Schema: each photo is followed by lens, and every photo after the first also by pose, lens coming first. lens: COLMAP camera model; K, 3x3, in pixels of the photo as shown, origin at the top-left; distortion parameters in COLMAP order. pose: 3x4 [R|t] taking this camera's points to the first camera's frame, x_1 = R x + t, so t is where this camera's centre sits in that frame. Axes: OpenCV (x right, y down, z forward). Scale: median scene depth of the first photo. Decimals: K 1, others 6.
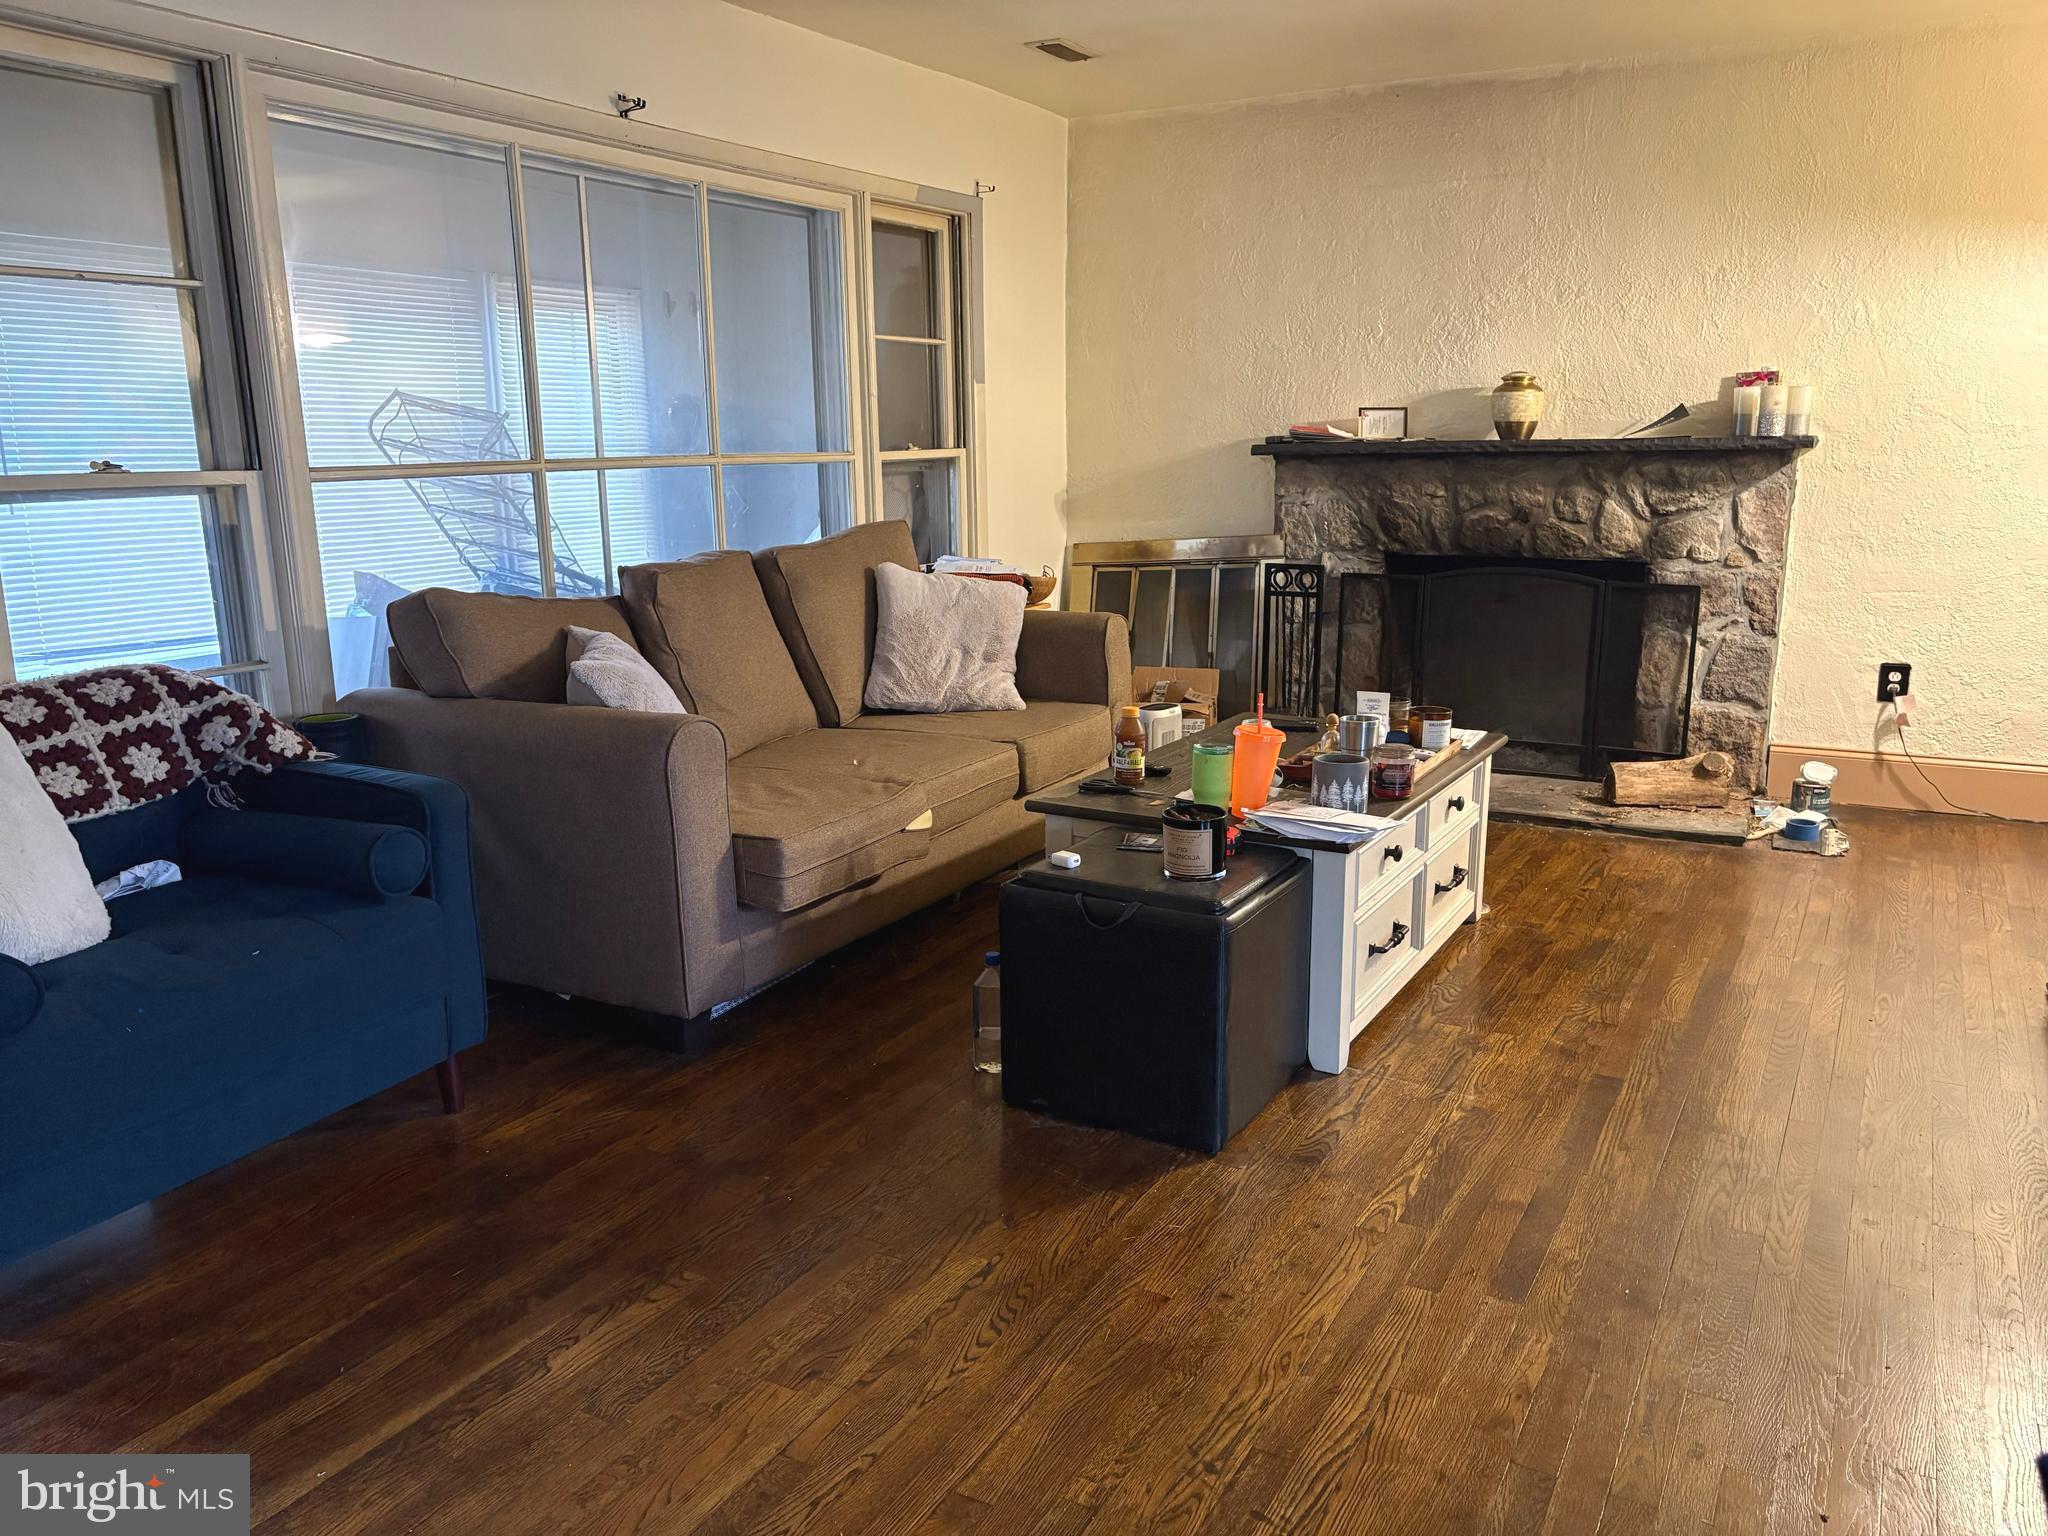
lens RADIAL K [[1573.6, 0, 1019.4], [0, 1573.6, 772.2], [0, 0, 1]] dist [0.048536, -0.027034]
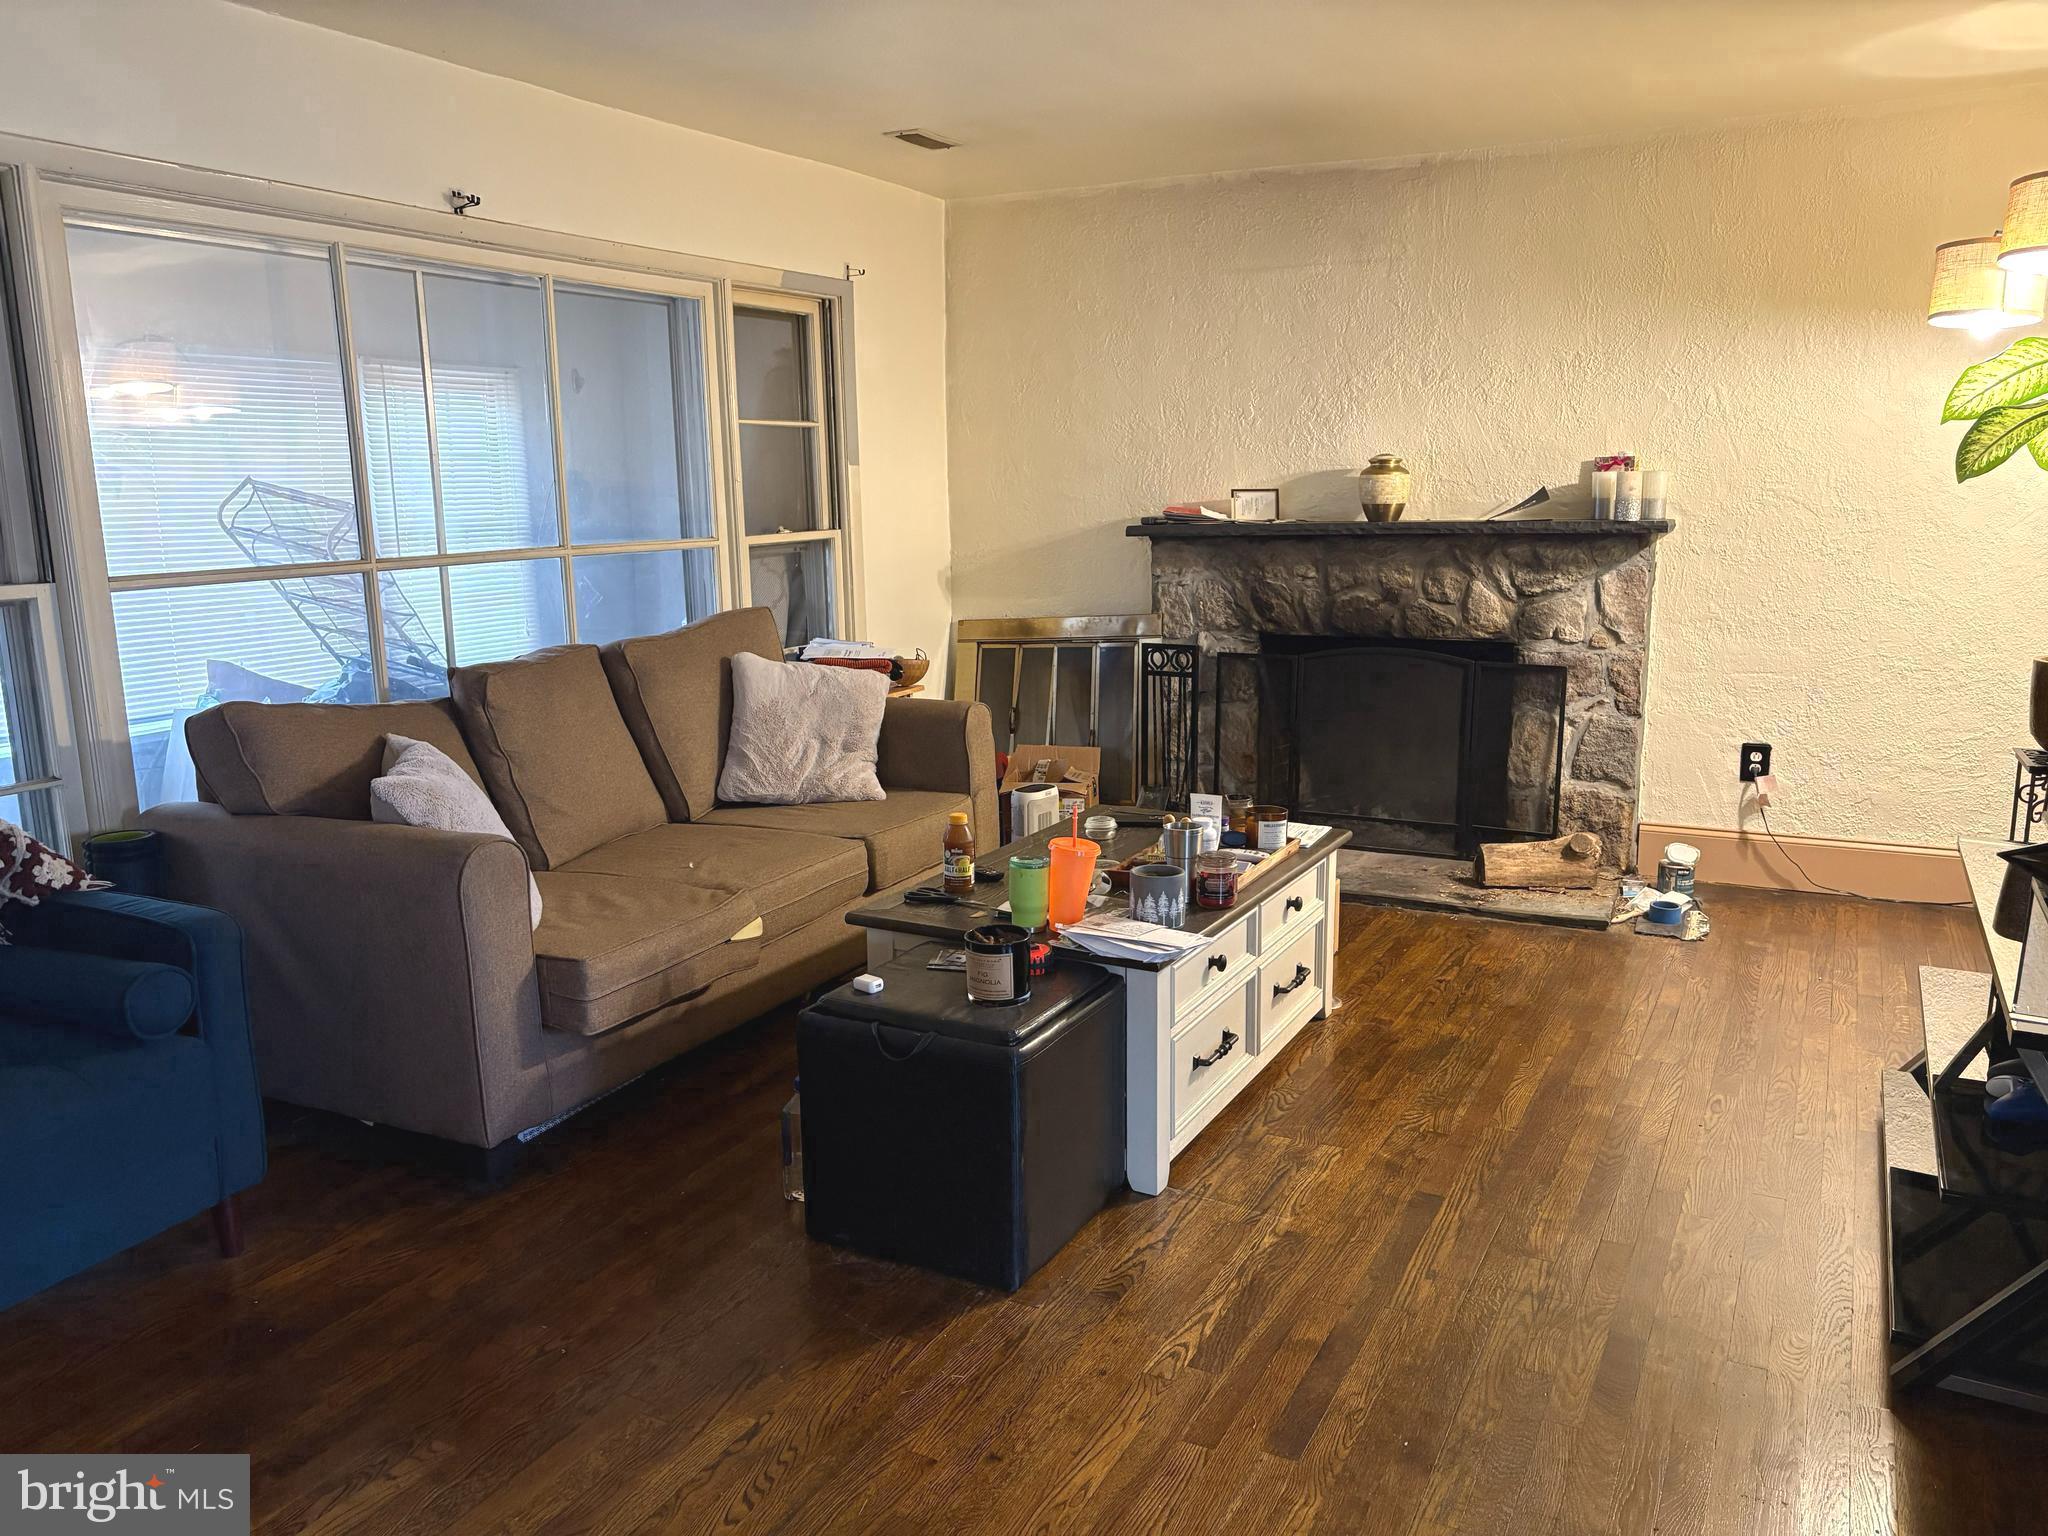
lens RADIAL K [[1572.0, 0, 1015.1], [0, 1572.0, 768.6], [0, 0, 1]] dist [0.058167, -0.049435]
pose [[0.999688, -0.008829, 0.023378, 0.067838], [0.009489, 0.999556, -0.028256, -0.033679], [-0.023118, 0.028469, 0.999327, 0.011595]]
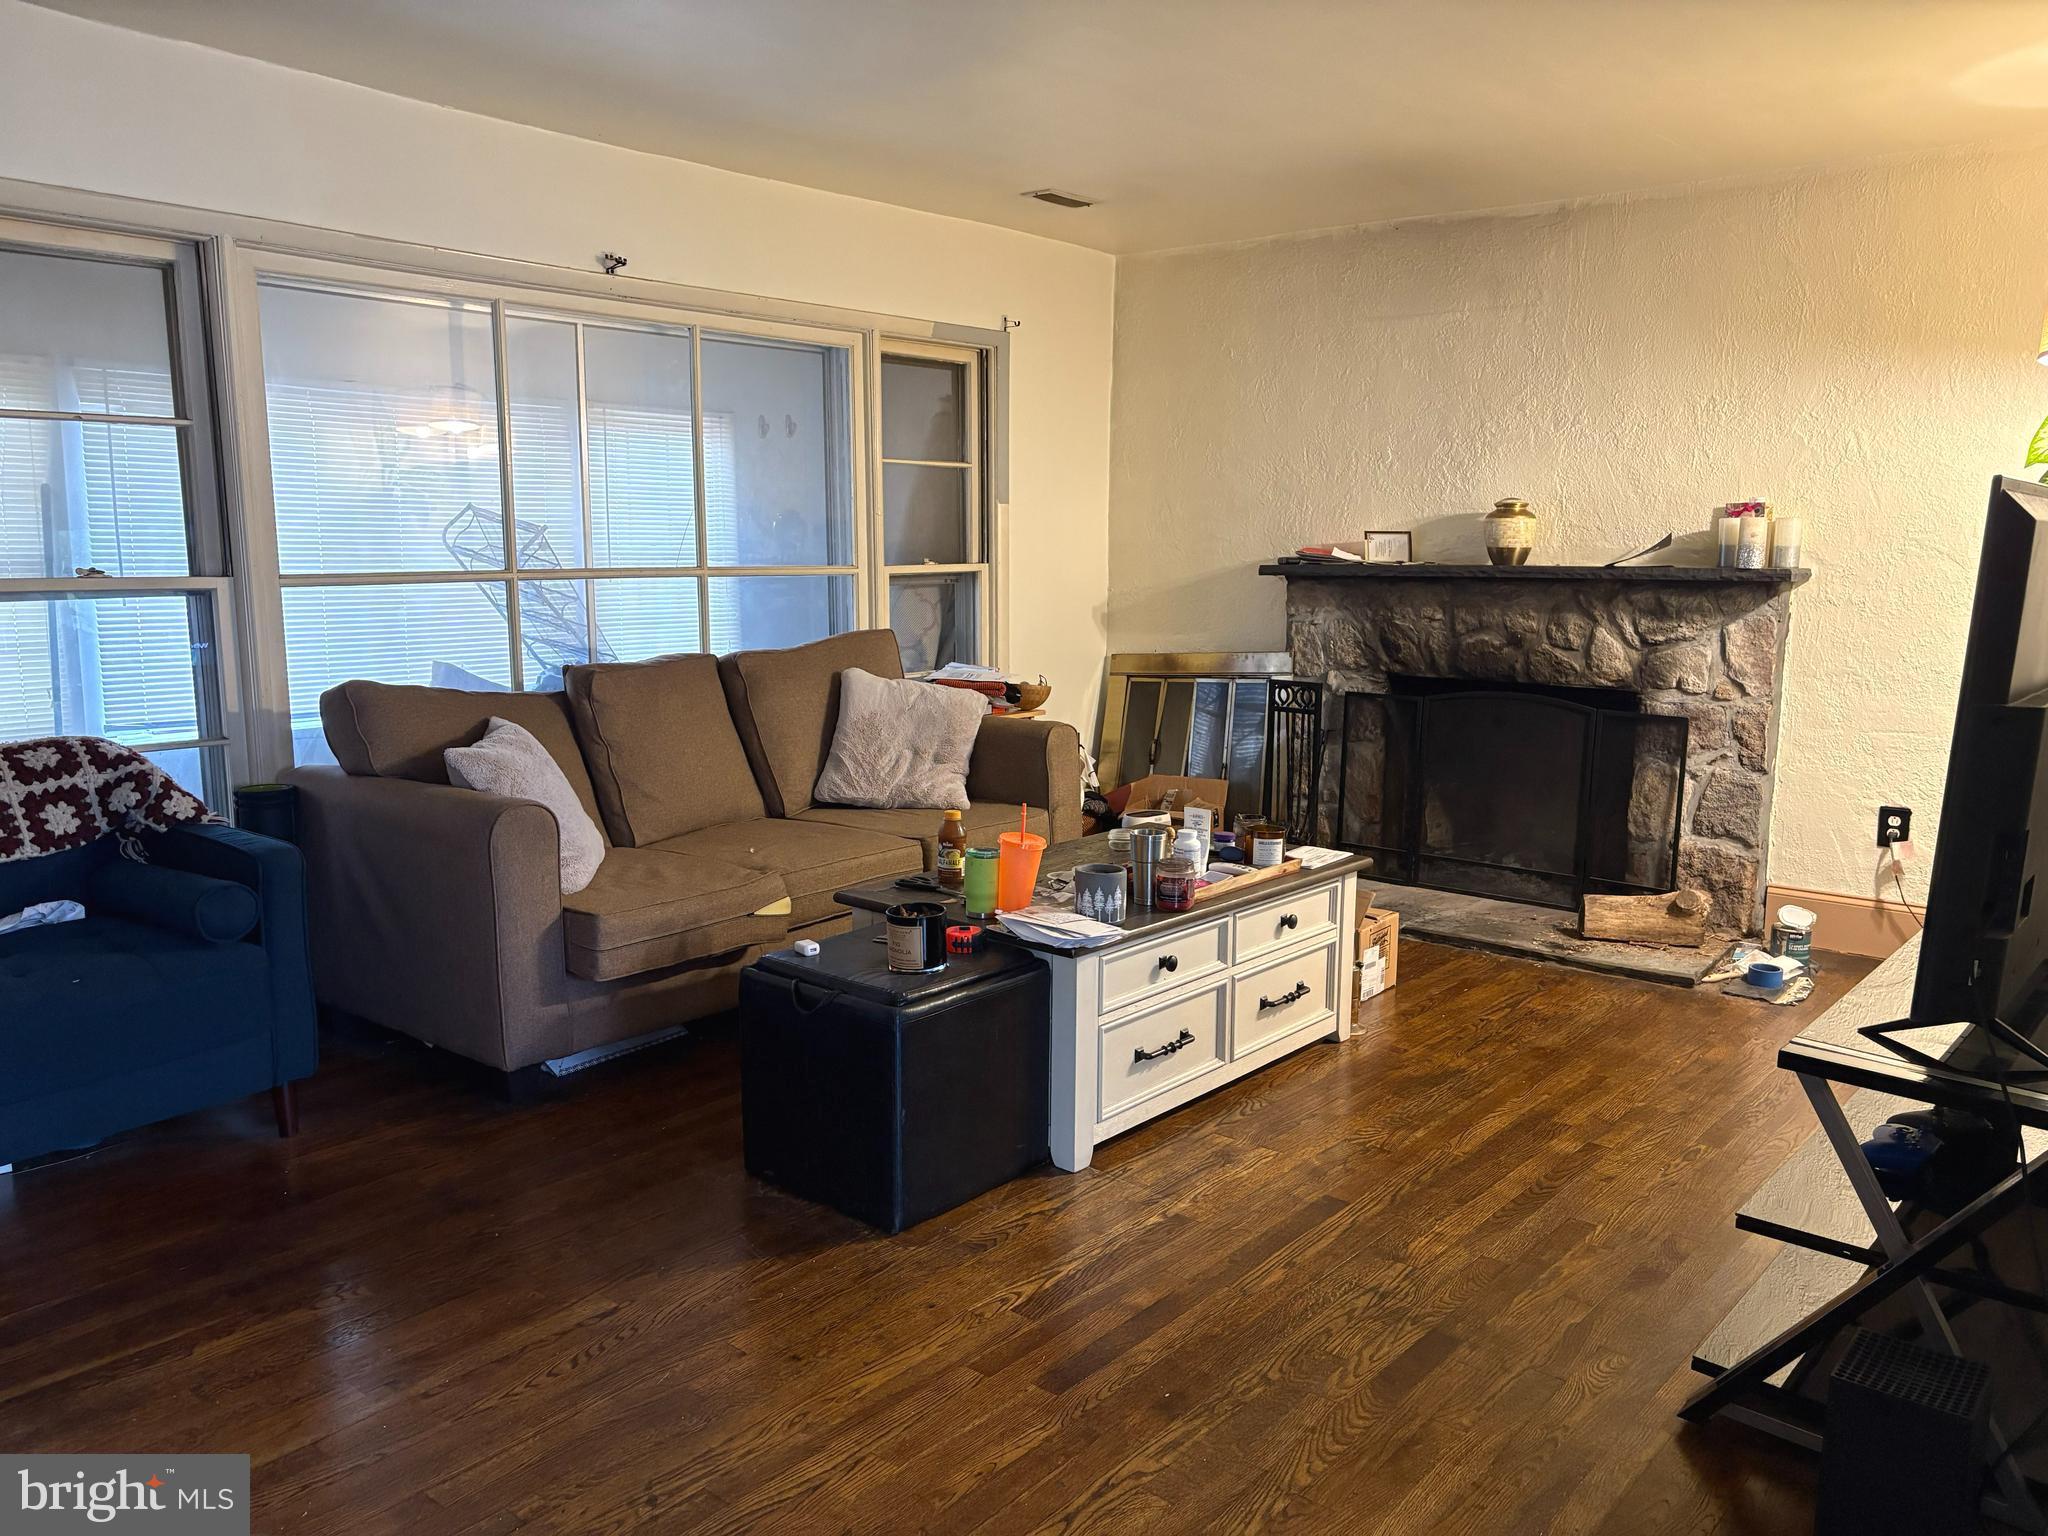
lens RADIAL K [[1567.3, 0, 1024.7], [0, 1567.3, 773.5], [0, 0, 1]] dist [0.072954, -0.085266]
pose [[0.981398, 0.043062, -0.187091, 0.255598], [-0.054566, 0.996894, -0.056780, -0.007351], [0.184064, 0.065932, 0.980700, -0.029490]]
